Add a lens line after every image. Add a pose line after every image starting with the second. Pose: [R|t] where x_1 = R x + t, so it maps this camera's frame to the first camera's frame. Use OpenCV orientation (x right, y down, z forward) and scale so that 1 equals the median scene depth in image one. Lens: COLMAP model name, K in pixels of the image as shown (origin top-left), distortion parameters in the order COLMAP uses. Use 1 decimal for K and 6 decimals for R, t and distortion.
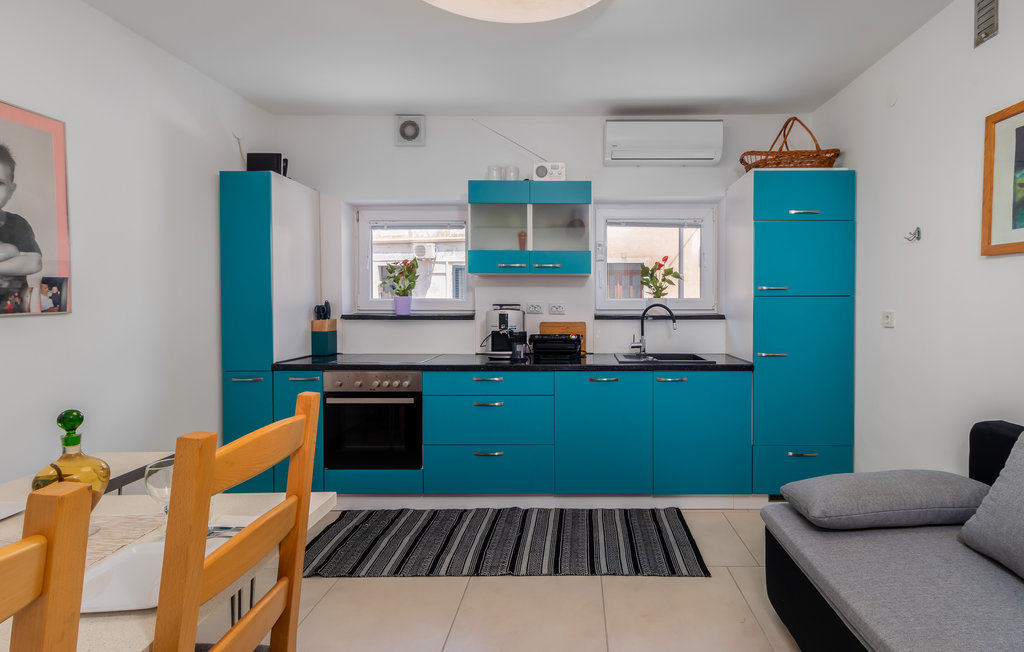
lens RADIAL K [[489.5, 0, 570.1], [0, 489.5, 310.5], [0, 0, 1]] dist [0.001640, 0.000408]
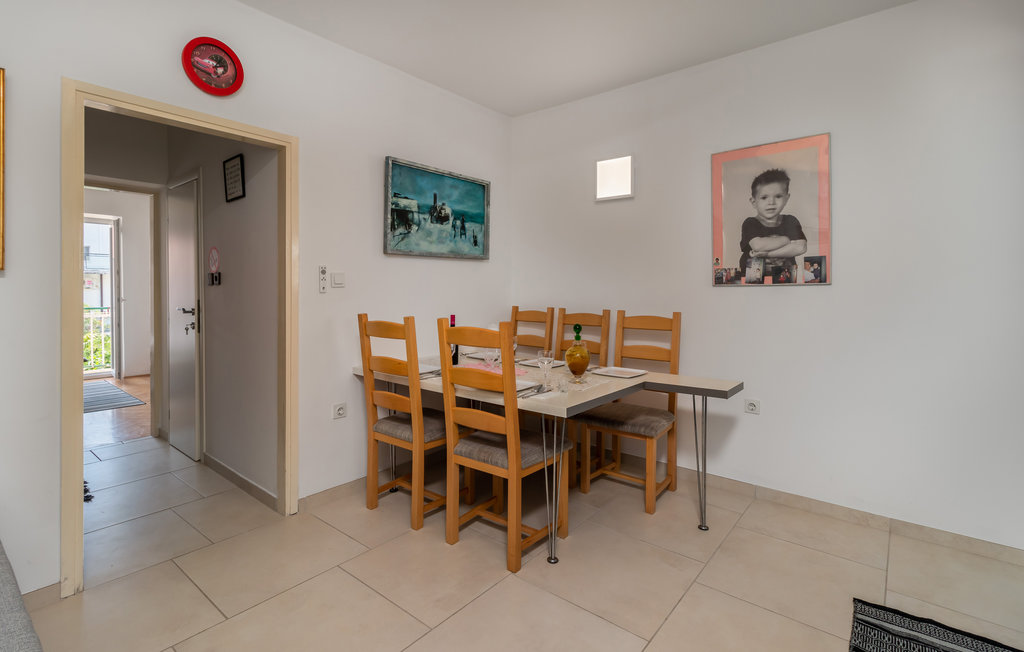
lens RADIAL K [[479.5, 0, 510.2], [0, 479.5, 302.5], [0, 0, 1]] dist [0.000470, -0.000195]
pose [[-0.627916, 0.025660, -0.777858, 0.301298], [-0.014816, 0.998881, 0.044912, 0.006477], [0.778140, 0.039726, -0.626833, 0.768794]]
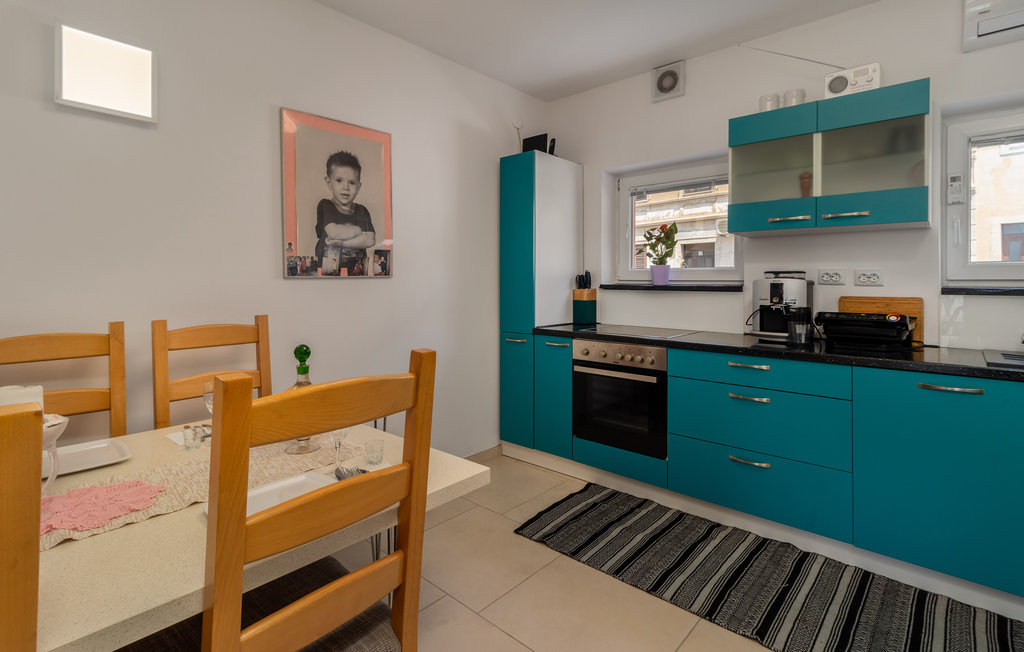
lens RADIAL K [[480.4, 0, 509.3], [0, 480.4, 282.9], [0, 0, 1]] dist [0.001585, 0.000411]
pose [[0.744221, 0.003972, -0.667922, 0.056822], [-0.014105, 0.999853, -0.009770, 0.020167], [0.667785, 0.016692, 0.744167, 0.166759]]
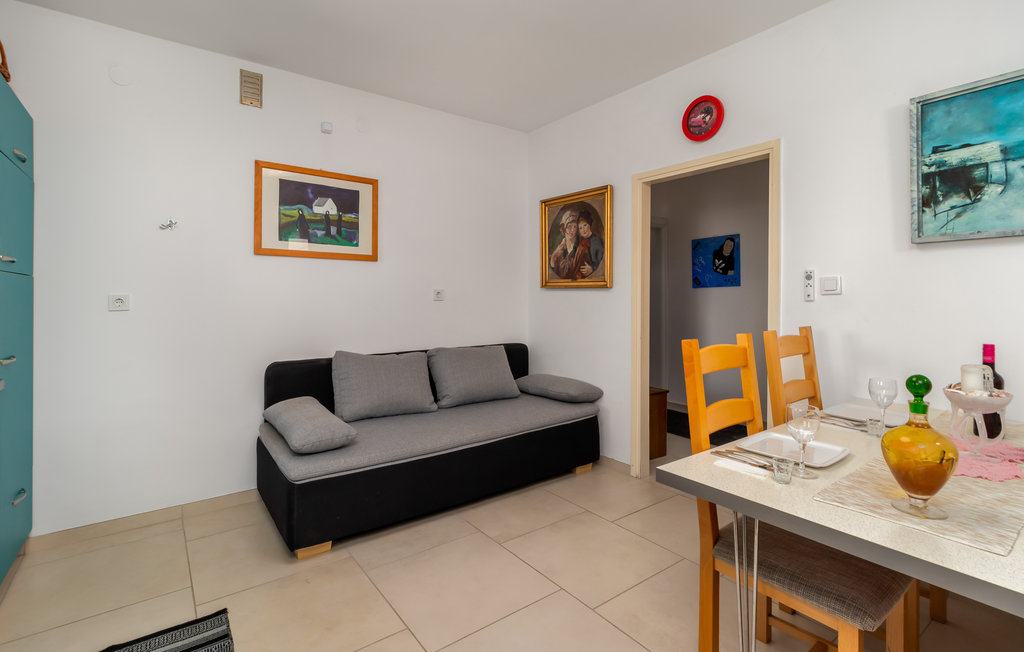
lens RADIAL K [[479.5, 0, 510.2], [0, 479.5, 302.5], [0, 0, 1]] dist [0.000470, -0.000195]
pose [[-0.607807, -0.002049, 0.794082, -0.465395], [0.017914, 0.999707, 0.016290, 0.013993], [-0.793883, 0.024126, -0.607592, 0.792915]]
